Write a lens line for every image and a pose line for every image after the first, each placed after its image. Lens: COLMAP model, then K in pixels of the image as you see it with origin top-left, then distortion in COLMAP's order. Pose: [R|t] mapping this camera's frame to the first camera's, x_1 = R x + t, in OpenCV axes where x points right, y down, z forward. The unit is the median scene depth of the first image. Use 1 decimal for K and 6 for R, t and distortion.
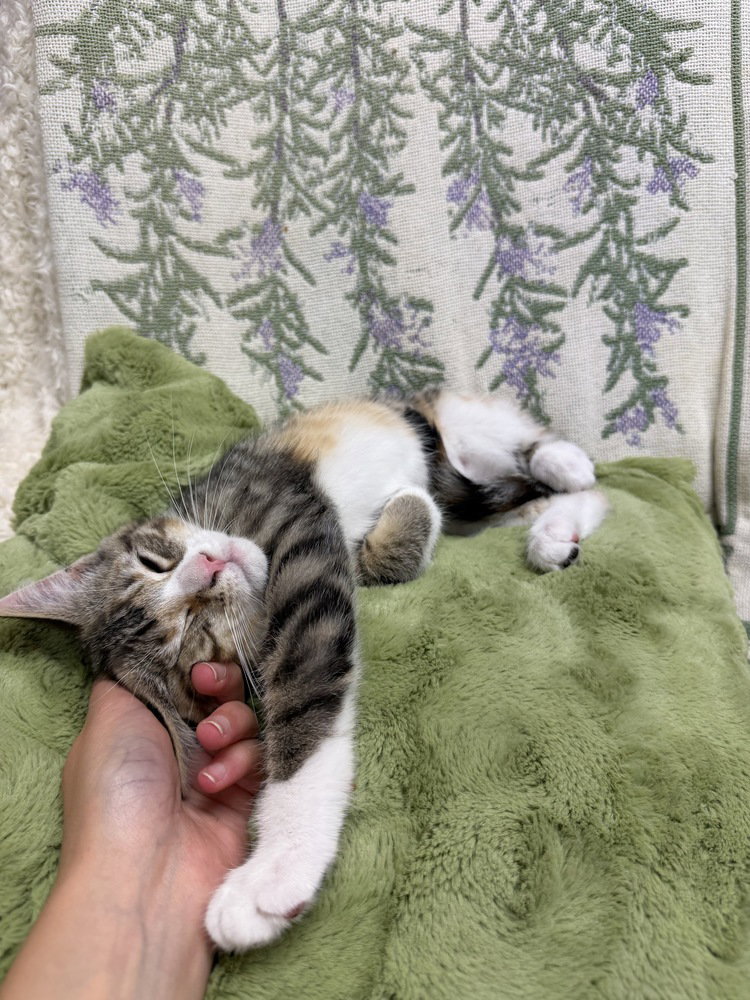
lens RADIAL K [[743.6, 0, 377.5], [0, 743.6, 501.0], [0, 0, 1]] dist [-0.021587, 0.014698]
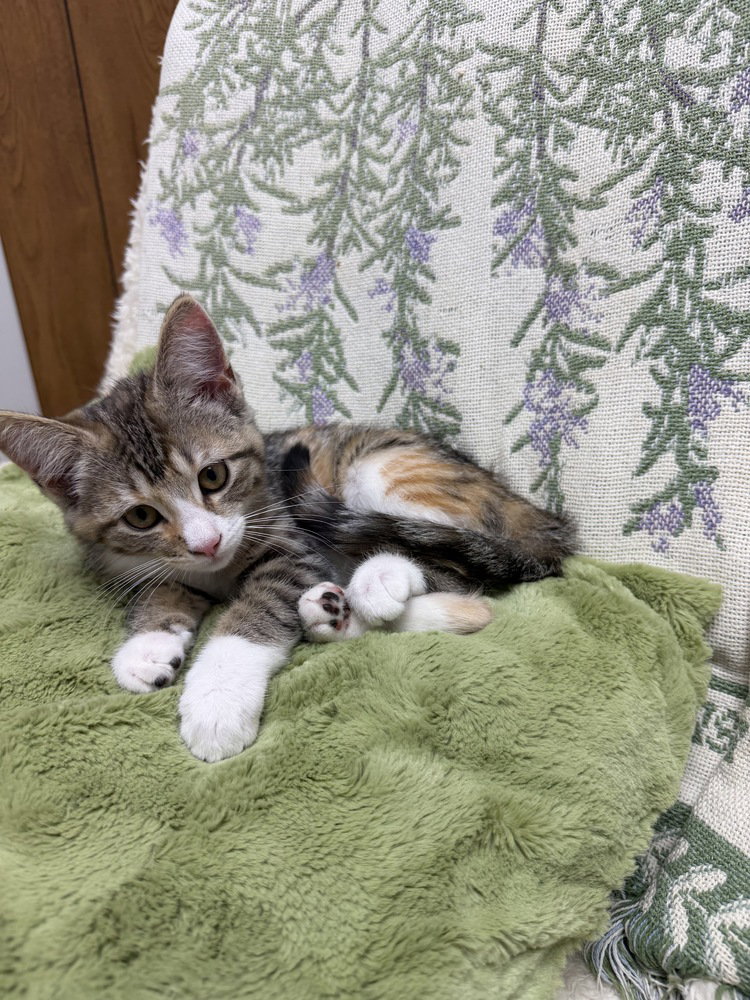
lens RADIAL K [[743.6, 0, 366.8], [0, 743.6, 494.1], [0, 0, 1]] dist [-0.021587, 0.014698]
pose [[0.842206, 0.171000, -0.511319, 0.477197], [-0.206533, 0.978353, -0.012996, -0.062535], [0.498029, 0.116550, 0.859292, 0.209542]]
